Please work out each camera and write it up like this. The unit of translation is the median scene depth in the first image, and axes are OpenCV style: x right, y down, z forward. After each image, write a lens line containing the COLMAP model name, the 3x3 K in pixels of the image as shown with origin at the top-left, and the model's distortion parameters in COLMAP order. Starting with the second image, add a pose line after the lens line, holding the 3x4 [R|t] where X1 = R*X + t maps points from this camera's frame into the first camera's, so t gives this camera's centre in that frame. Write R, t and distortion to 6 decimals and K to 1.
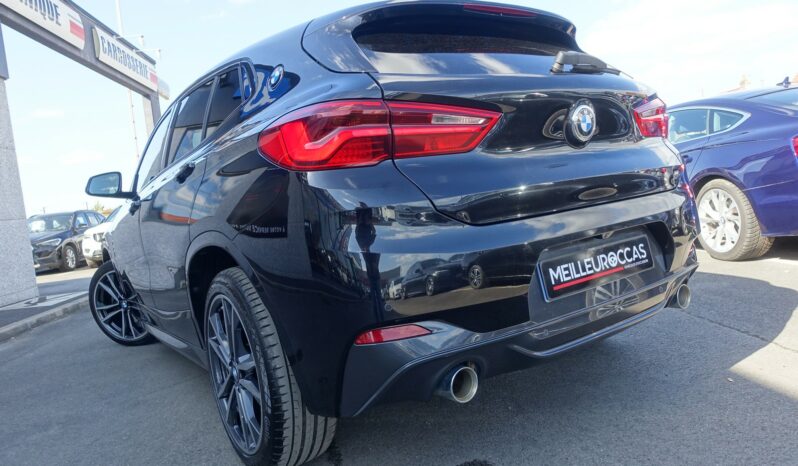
lens RADIAL K [[547.4, 0, 395.3], [0, 547.4, 238.1], [0, 0, 1]] dist [-0.004539, -0.011938]
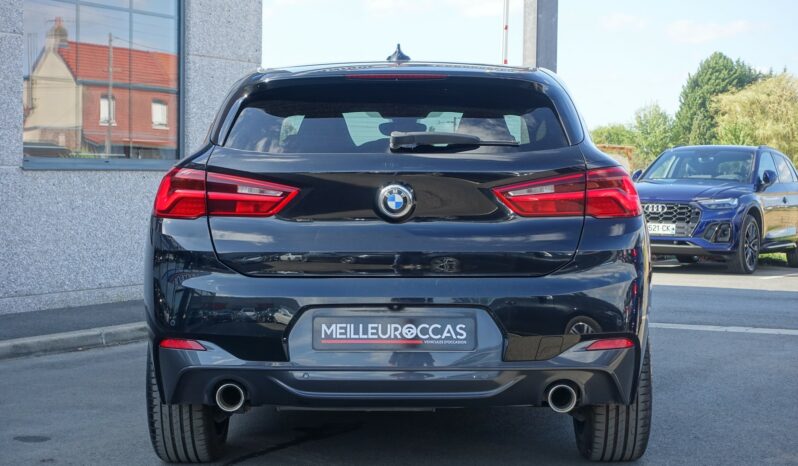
lens RADIAL K [[1426.6, 0, 398.9], [0, 1426.6, 234.4], [0, 0, 1]] dist [-0.056639, 0.000000]
pose [[0.802828, 0.148126, -0.577517, 1.873712], [-0.147559, 0.987876, 0.048251, -0.265763], [0.577662, 0.046480, 0.814951, -1.220695]]
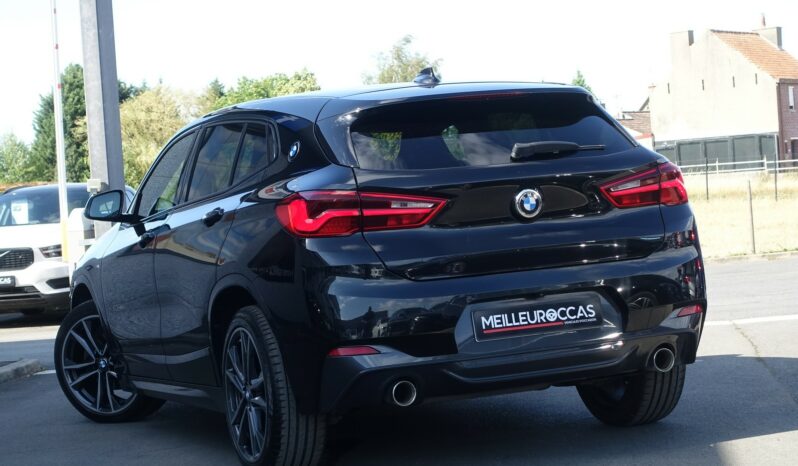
lens RADIAL K [[1808.6, 0, 398.6], [0, 1808.6, 232.4], [0, 0, 1]] dist [0.014527, 0.000000]
pose [[0.976751, 0.049403, -0.208607, 0.861711], [-0.056792, 0.997948, -0.029579, -0.005977], [0.206718, 0.040738, 0.977552, -2.896085]]
